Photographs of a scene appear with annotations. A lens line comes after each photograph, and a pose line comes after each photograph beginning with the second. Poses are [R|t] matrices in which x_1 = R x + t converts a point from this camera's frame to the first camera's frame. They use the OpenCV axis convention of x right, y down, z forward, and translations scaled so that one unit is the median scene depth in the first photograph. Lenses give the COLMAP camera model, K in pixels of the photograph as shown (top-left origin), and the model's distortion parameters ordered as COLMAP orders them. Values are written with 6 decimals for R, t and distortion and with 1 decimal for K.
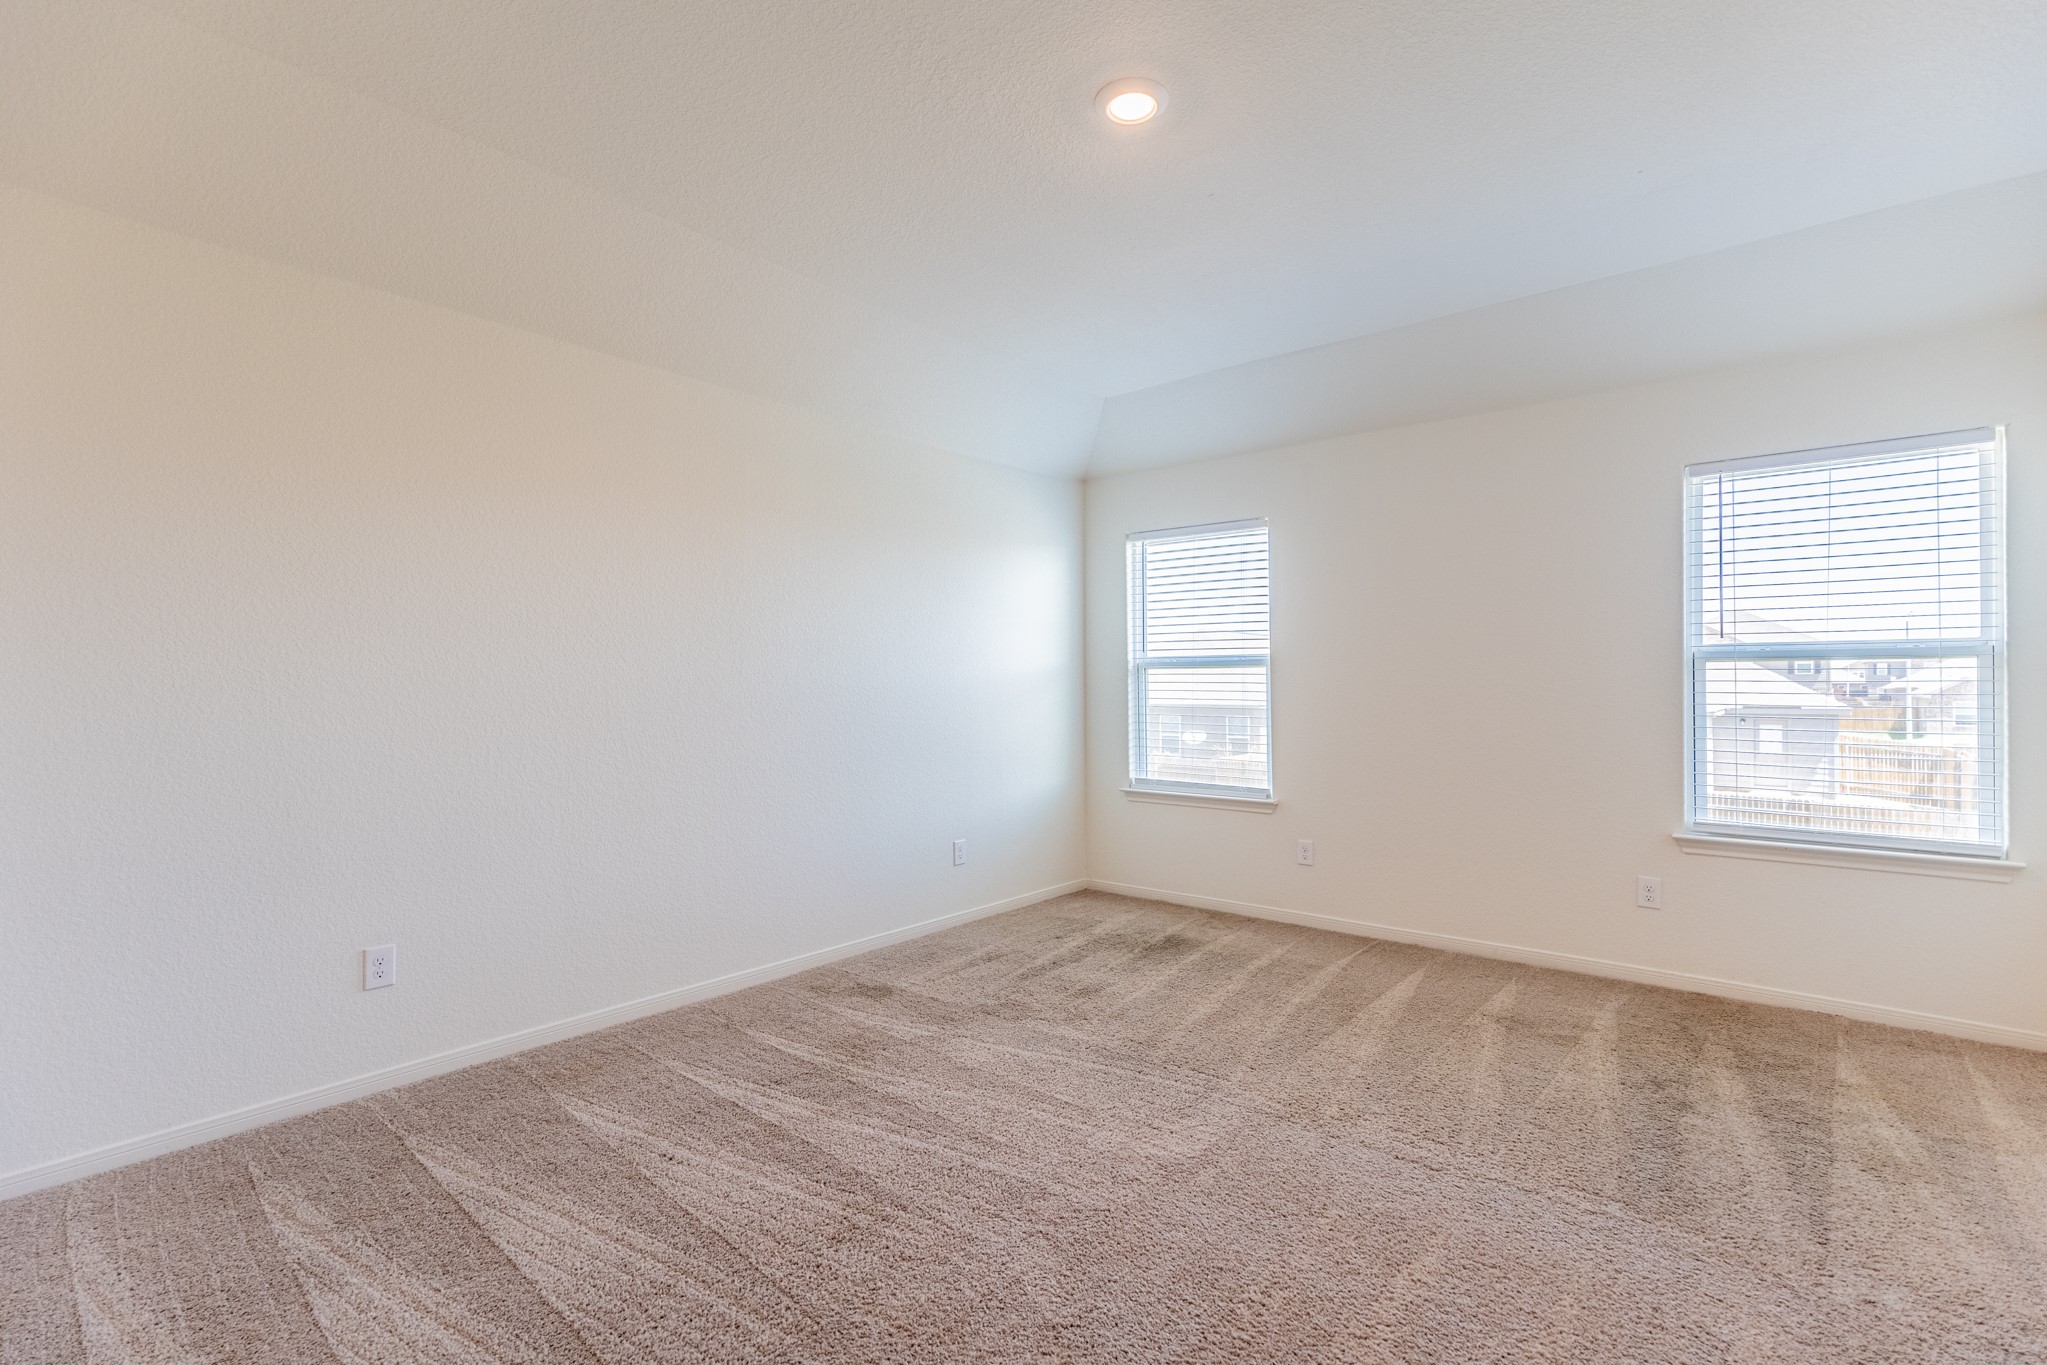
lens RADIAL K [[912.0, 0, 1019.7], [0, 912.0, 681.0], [0, 0, 1]] dist [-0.027884, 0.001260]
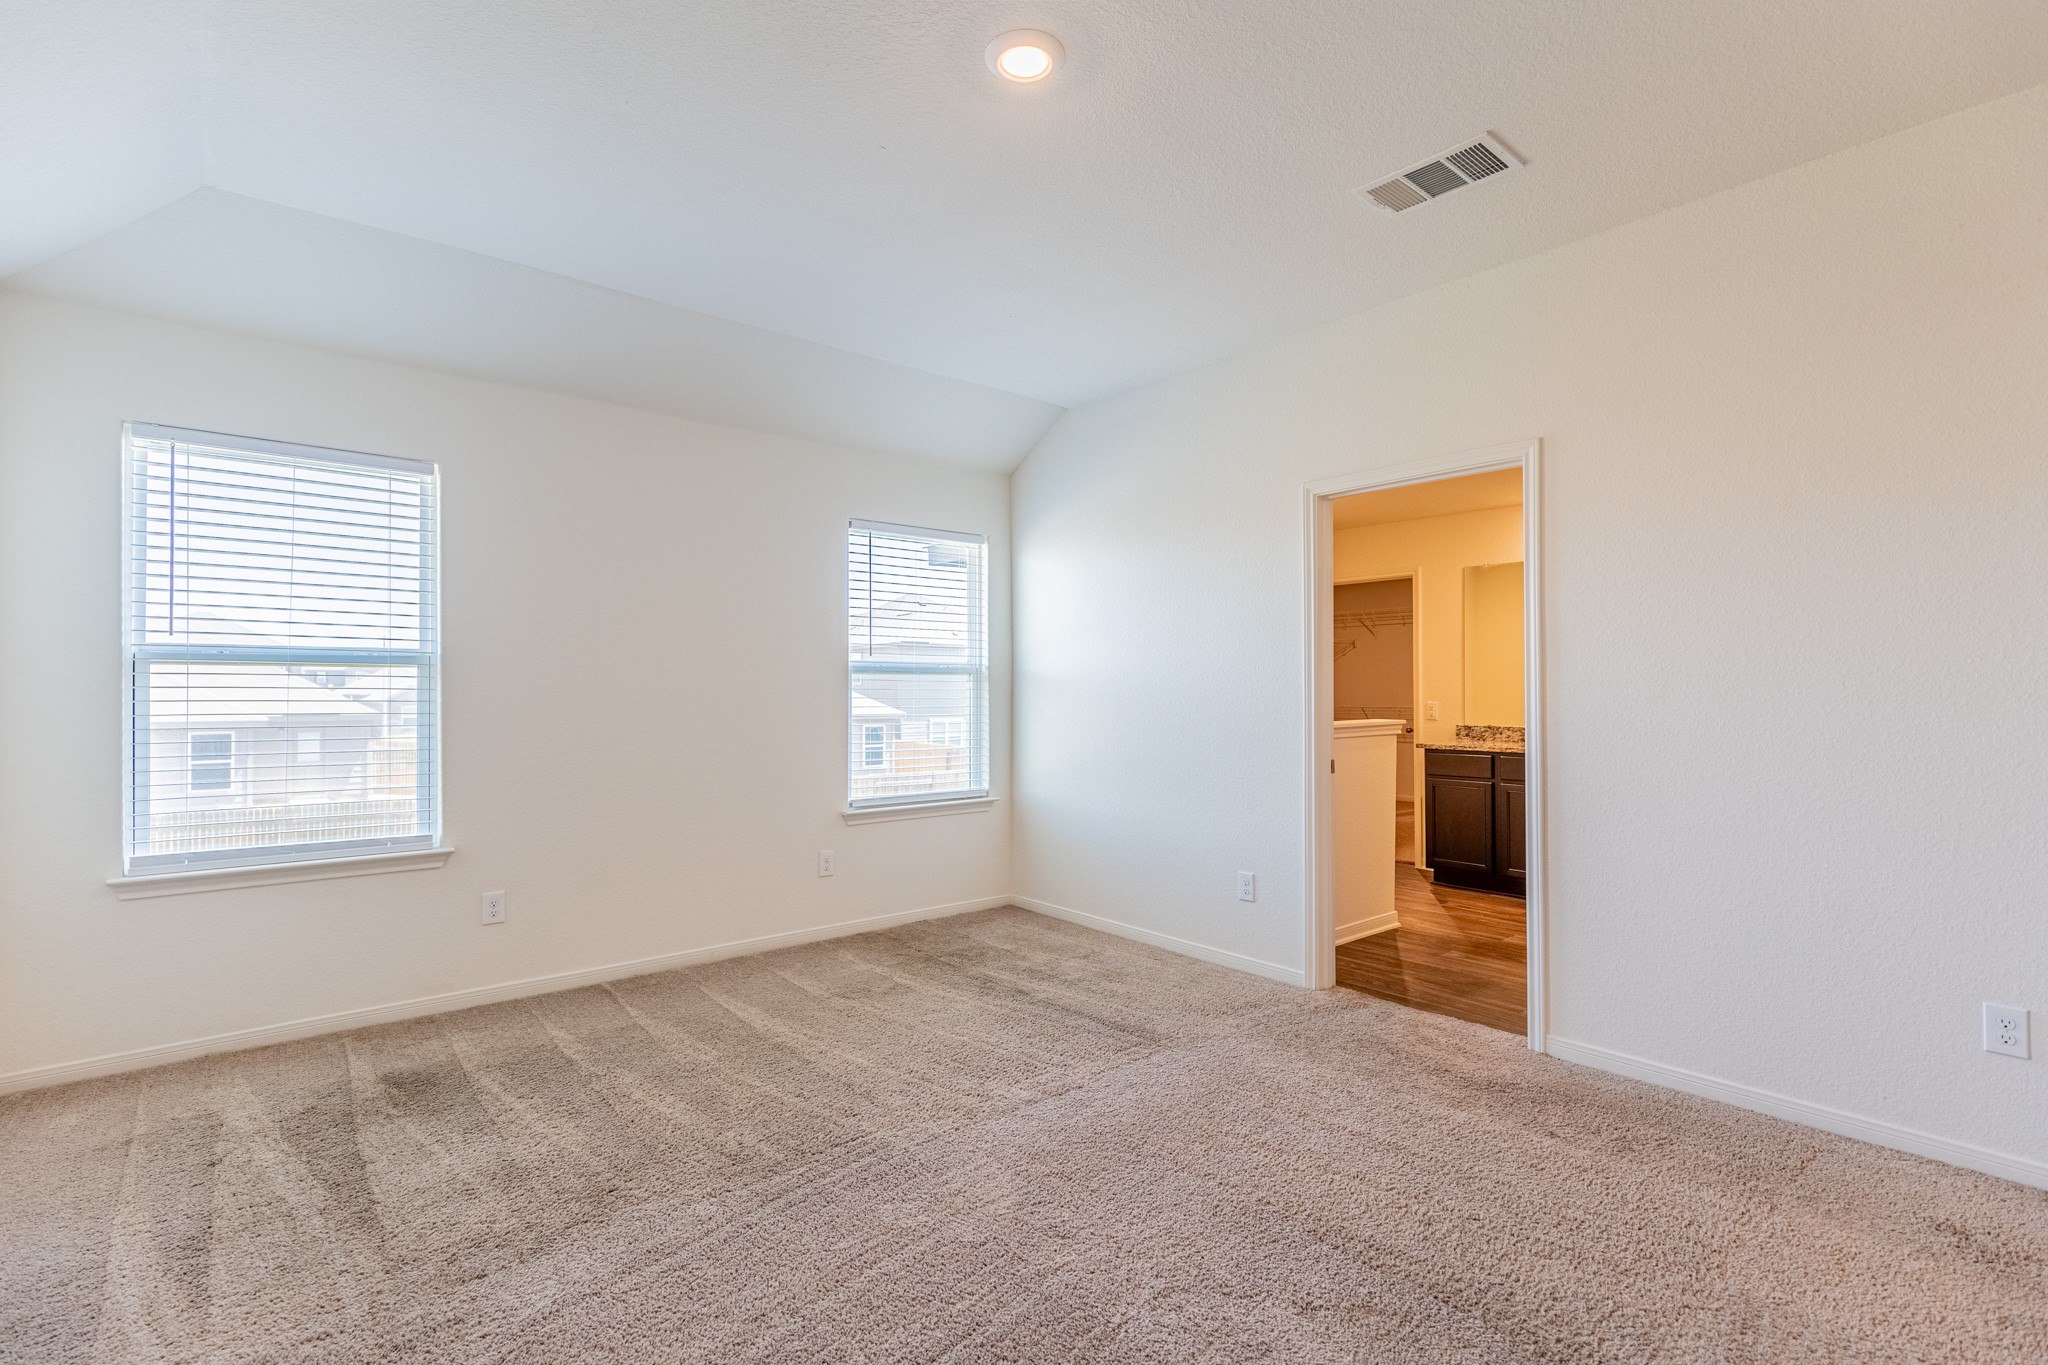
lens RADIAL K [[1002.6, 0, 1019.6], [0, 1002.6, 690.0], [0, 0, 1]] dist [0.029033, -0.000152]
pose [[0.152719, 0.001132, 0.988269, -0.398938], [-0.003466, 0.999994, -0.000610, 0.002314], [-0.988264, -0.003332, 0.152722, 0.370427]]
